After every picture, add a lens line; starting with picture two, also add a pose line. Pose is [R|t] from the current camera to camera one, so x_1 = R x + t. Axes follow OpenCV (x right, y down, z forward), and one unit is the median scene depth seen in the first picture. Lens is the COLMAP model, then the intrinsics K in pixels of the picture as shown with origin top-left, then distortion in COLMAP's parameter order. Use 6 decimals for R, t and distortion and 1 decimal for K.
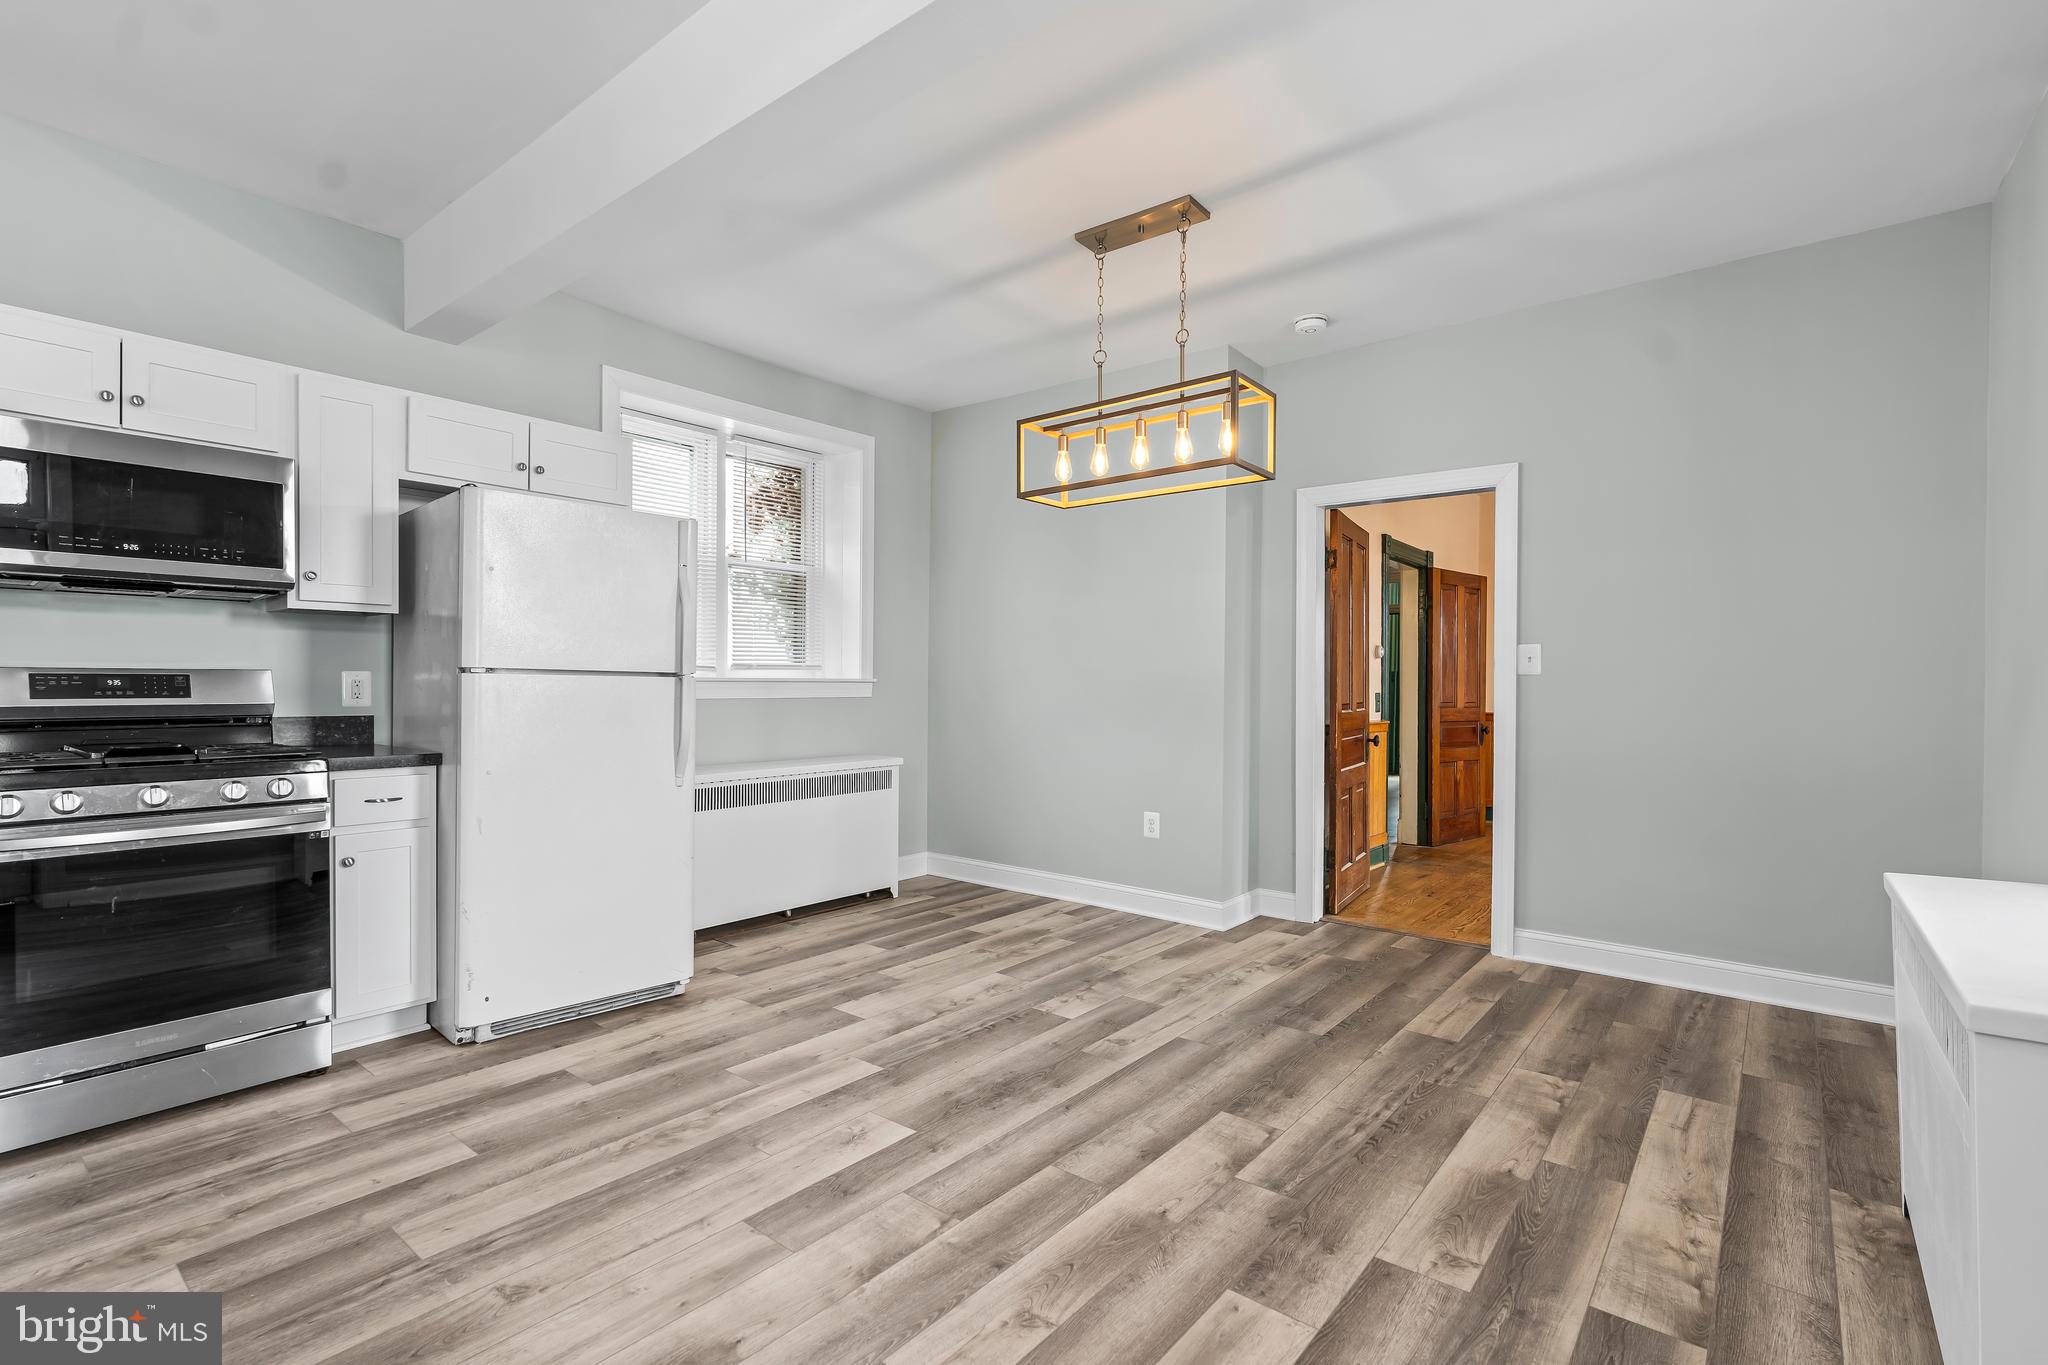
lens RADIAL K [[939.0, 0, 1016.4], [0, 939.0, 676.9], [0, 0, 1]] dist [-0.004145, 0.001085]
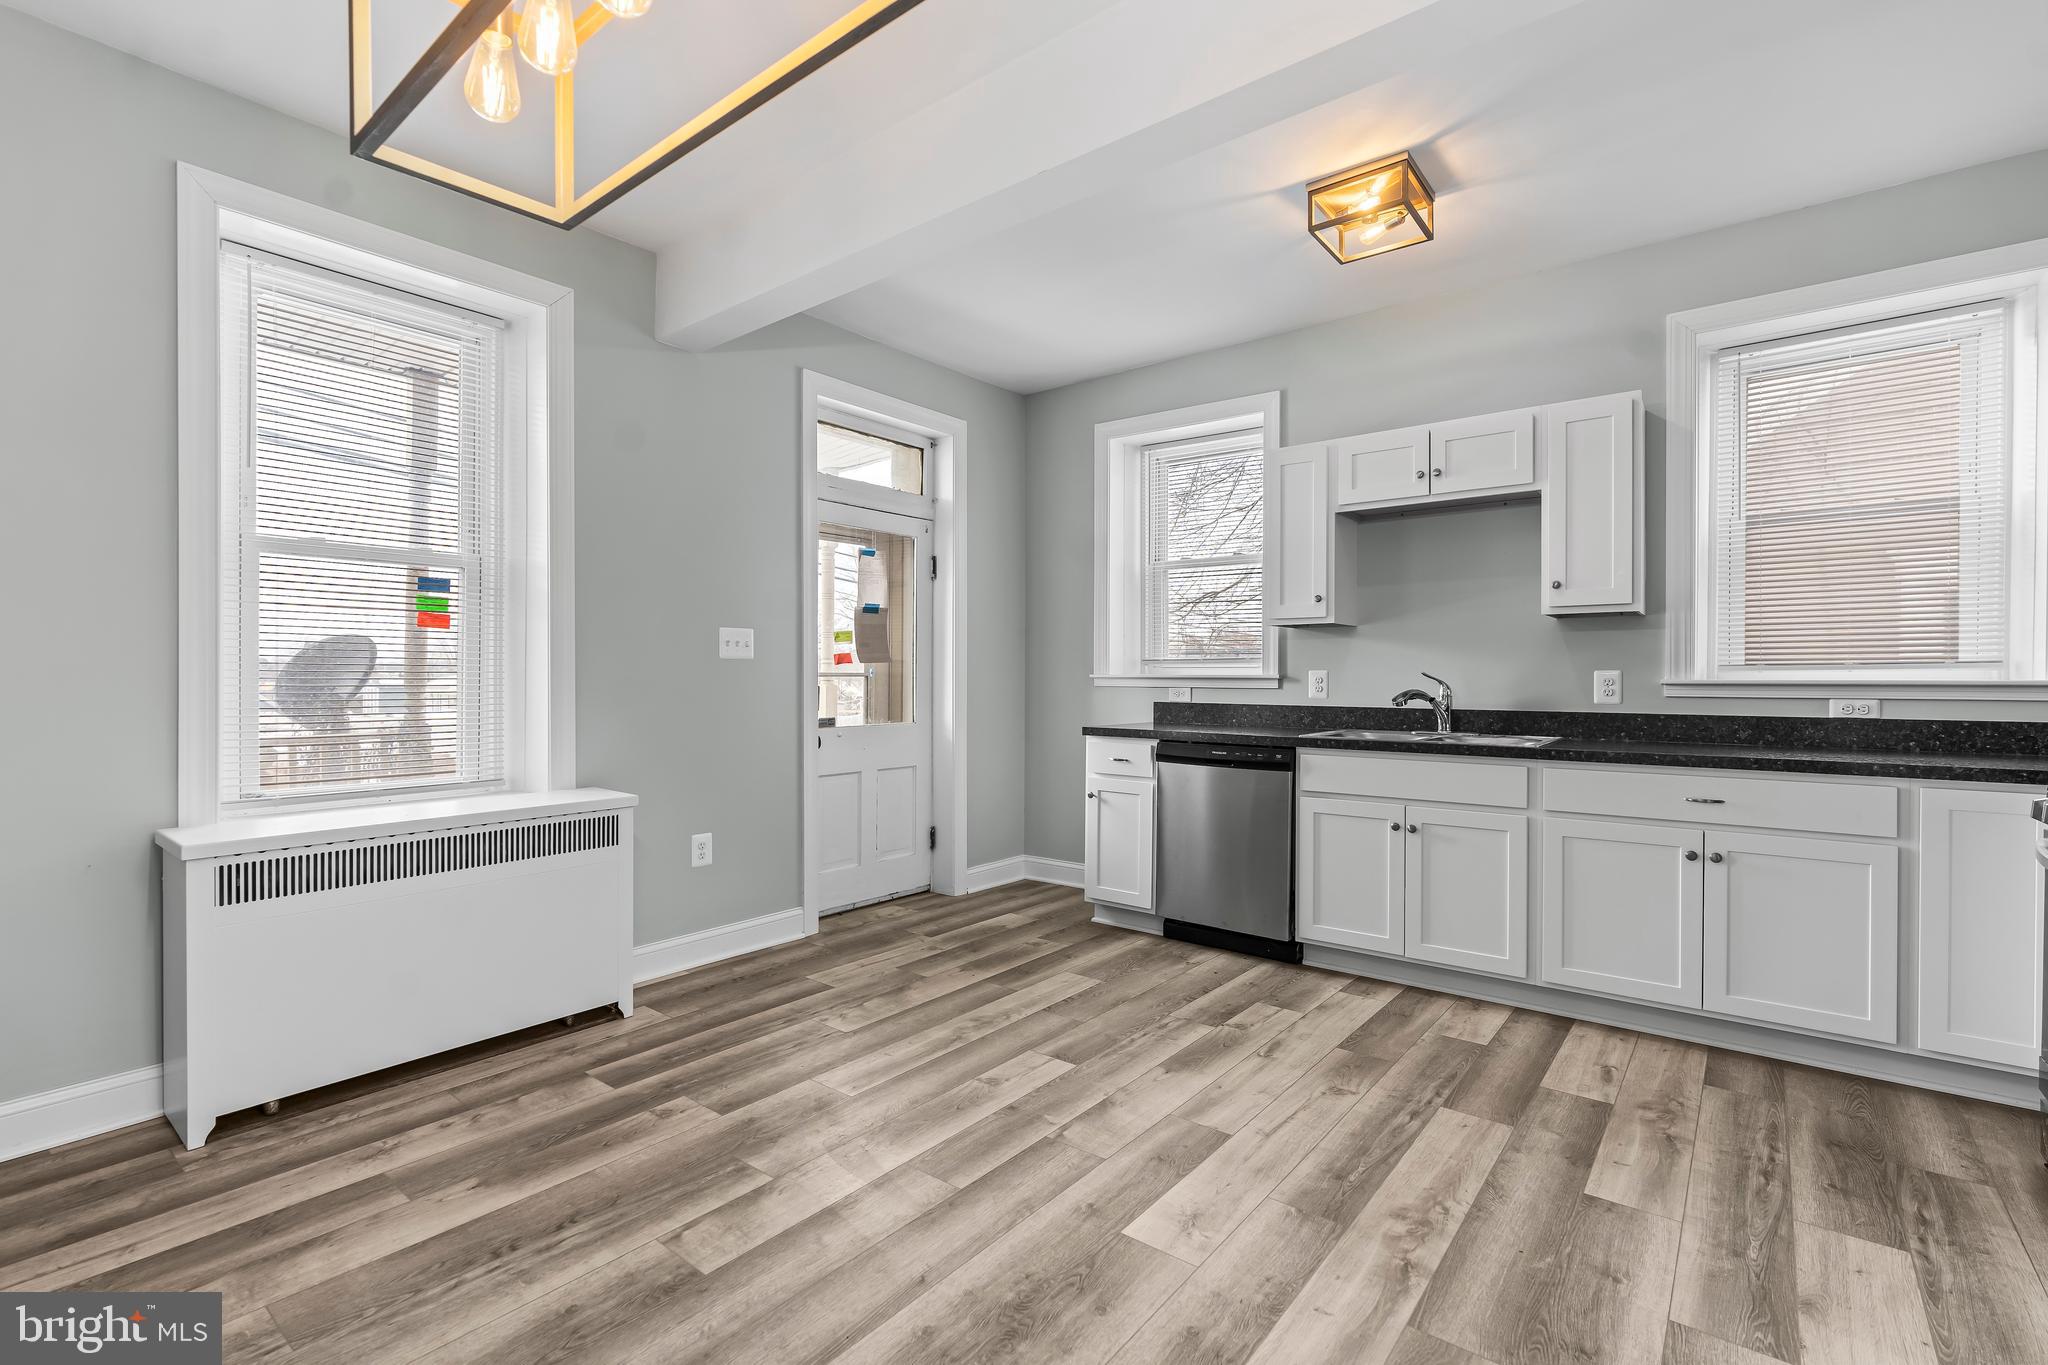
lens RADIAL K [[939.0, 0, 1016.4], [0, 939.0, 676.9], [0, 0, 1]] dist [-0.004145, 0.001085]
pose [[-0.999929, -0.008275, -0.008576, -0.006320], [-0.008189, 0.999916, -0.010037, 0.017507], [0.008658, -0.009966, -0.999913, 1.810896]]
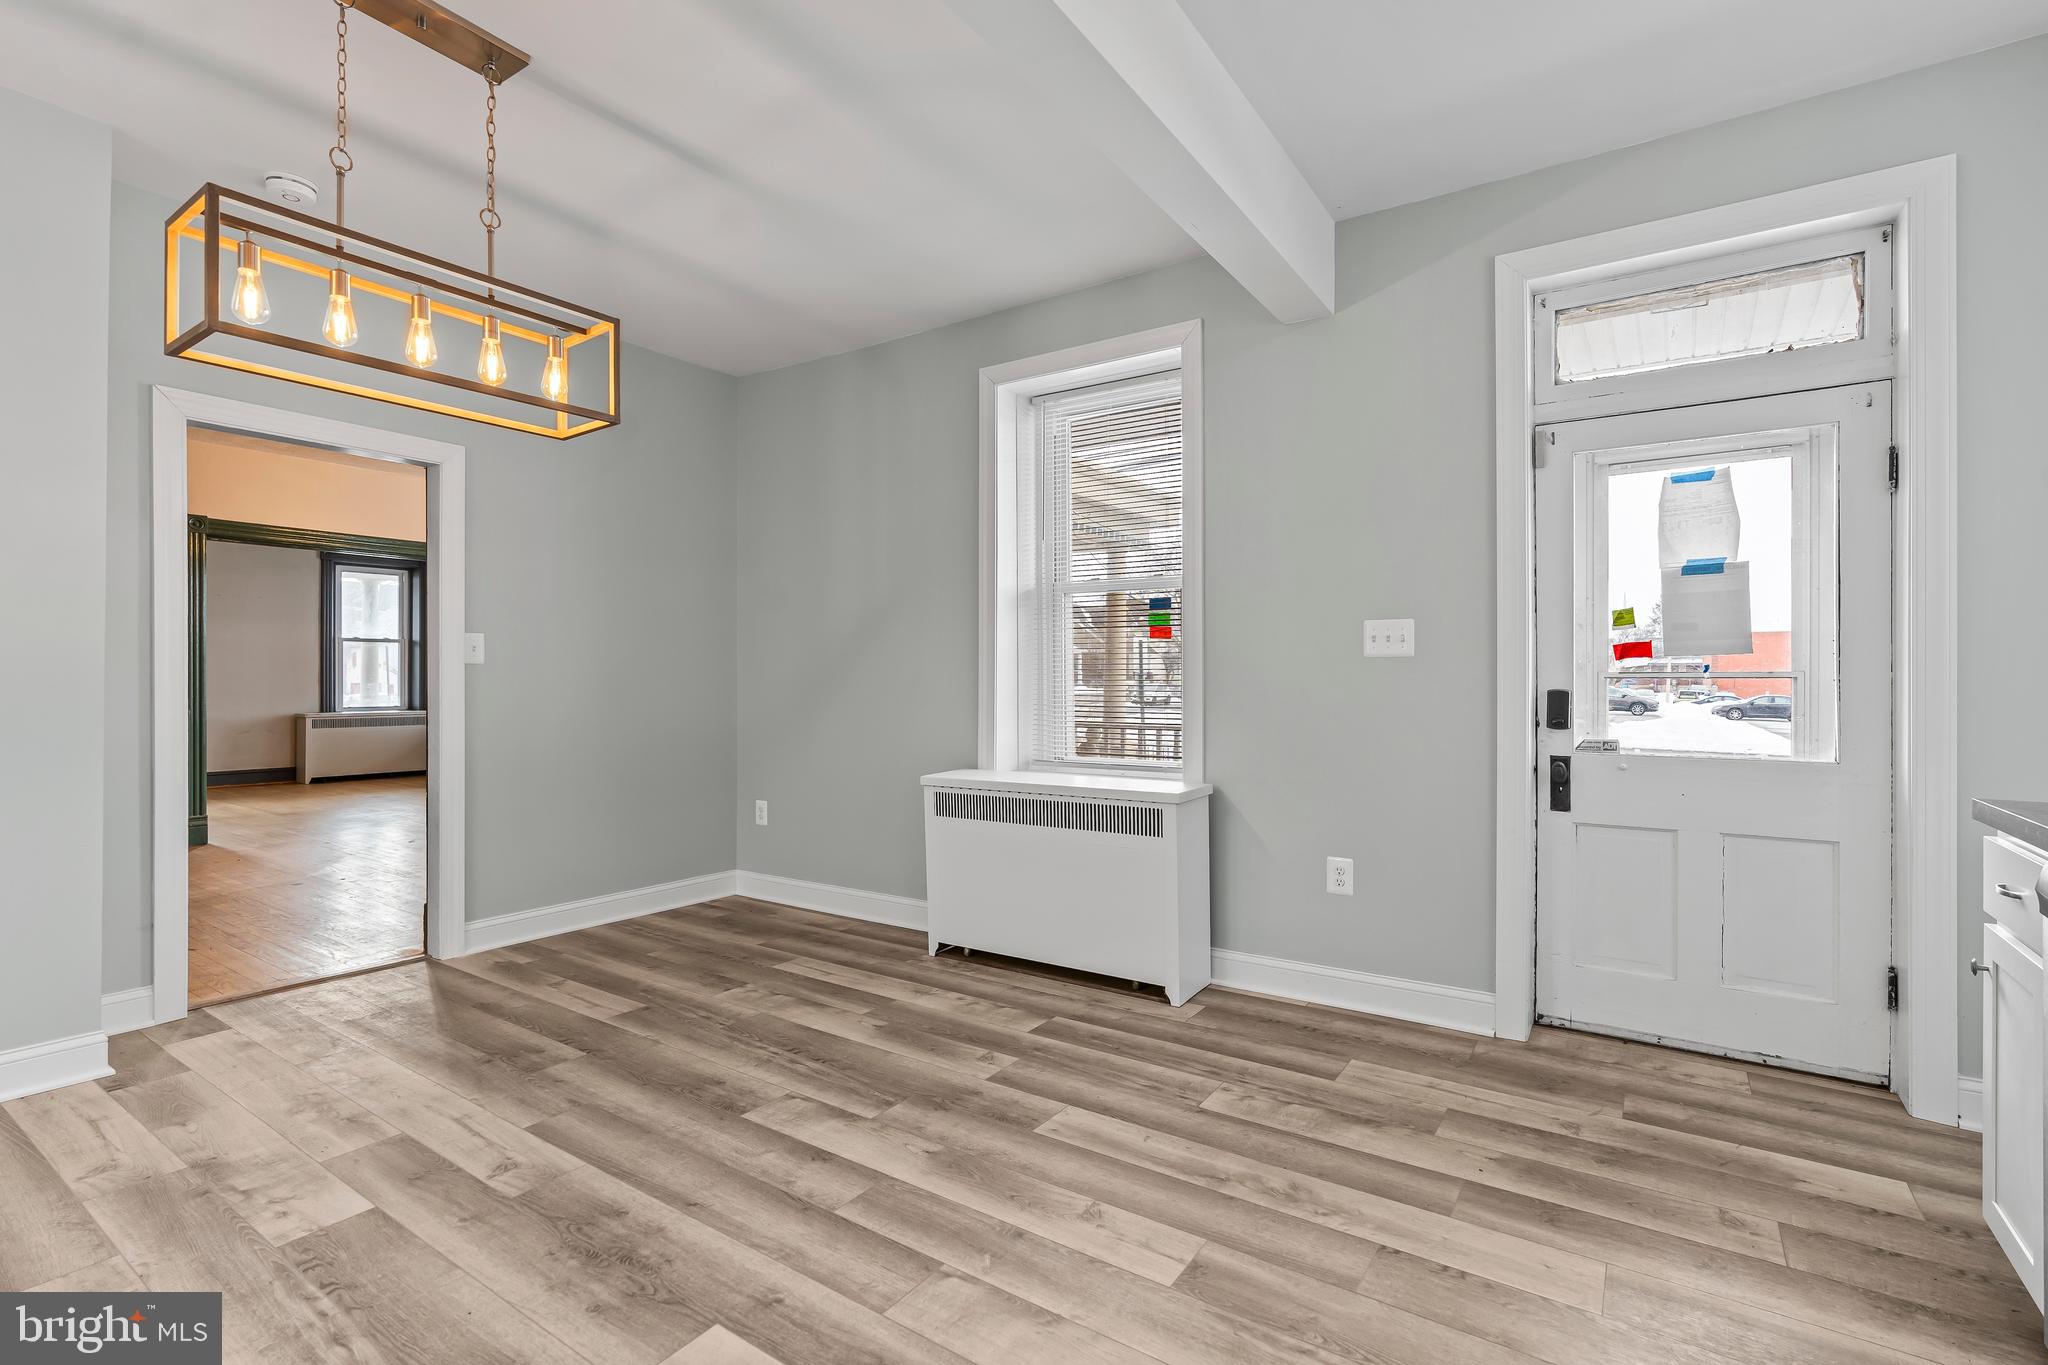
lens RADIAL K [[939.0, 0, 1016.4], [0, 939.0, 676.9], [0, 0, 1]] dist [-0.004145, 0.001085]
pose [[-0.078341, -0.004555, 0.996916, -0.813624], [-0.008274, 0.999958, 0.003918, 0.001982], [-0.996892, -0.007941, -0.078375, 0.838930]]
